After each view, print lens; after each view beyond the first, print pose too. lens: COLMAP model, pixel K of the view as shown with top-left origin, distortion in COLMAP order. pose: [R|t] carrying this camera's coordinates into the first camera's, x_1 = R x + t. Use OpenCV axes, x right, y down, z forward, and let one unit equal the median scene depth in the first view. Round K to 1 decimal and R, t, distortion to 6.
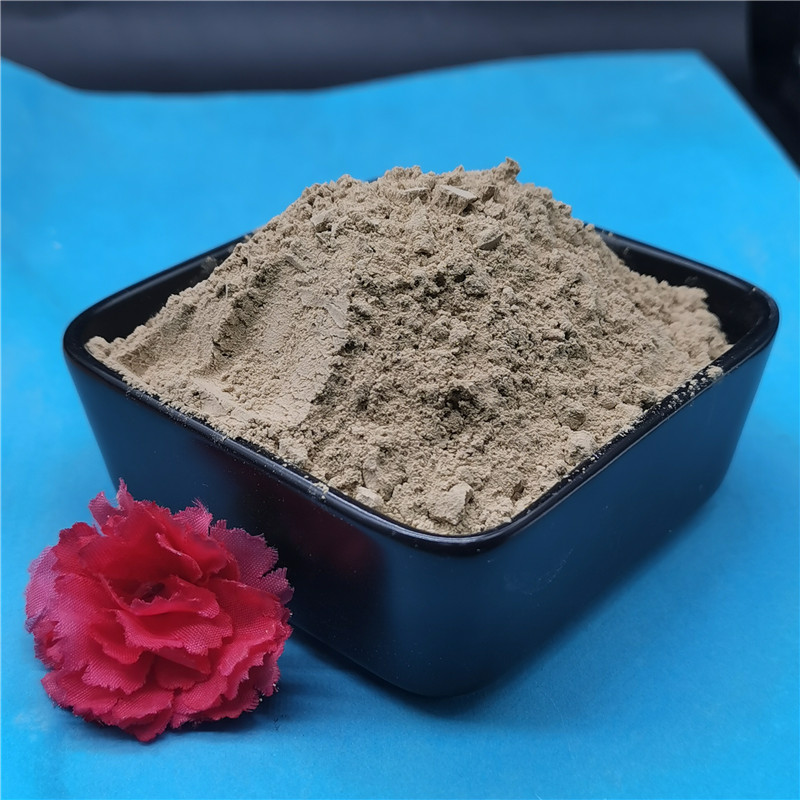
lens RADIAL K [[1345.9, 0, 400.0], [0, 1345.9, 400.0], [0, 0, 1]] dist [0.002877, -0.000250]
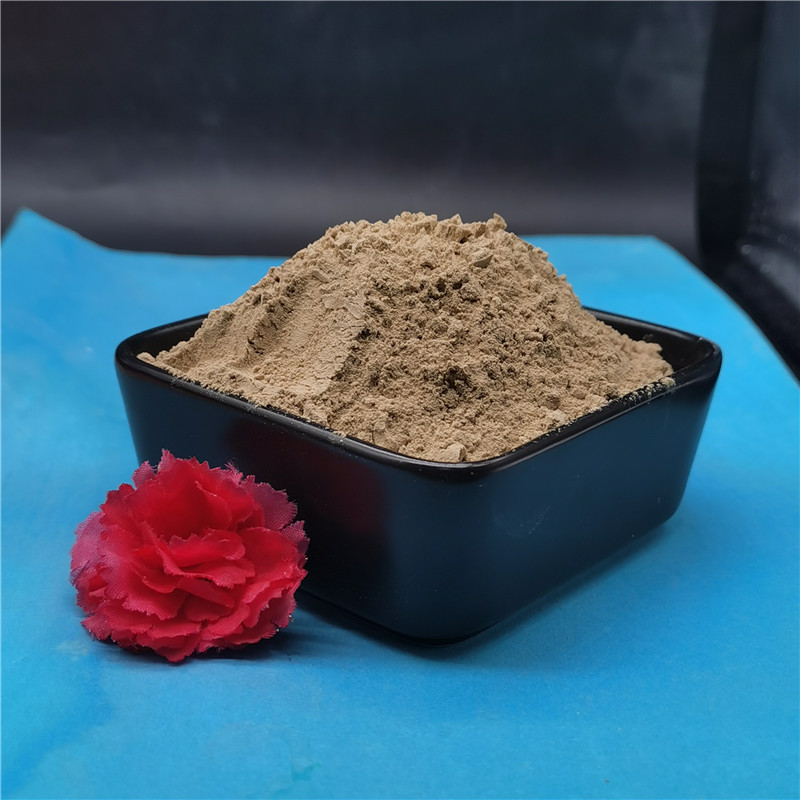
lens RADIAL K [[1345.9, 0, 400.0], [0, 1345.9, 400.0], [0, 0, 1]] dist [0.002877, -0.000250]
pose [[0.999249, 0.031526, 0.022508, -0.031122], [-0.025783, 0.974948, -0.220932, 0.279892], [-0.028909, 0.220186, 0.975029, -0.159746]]
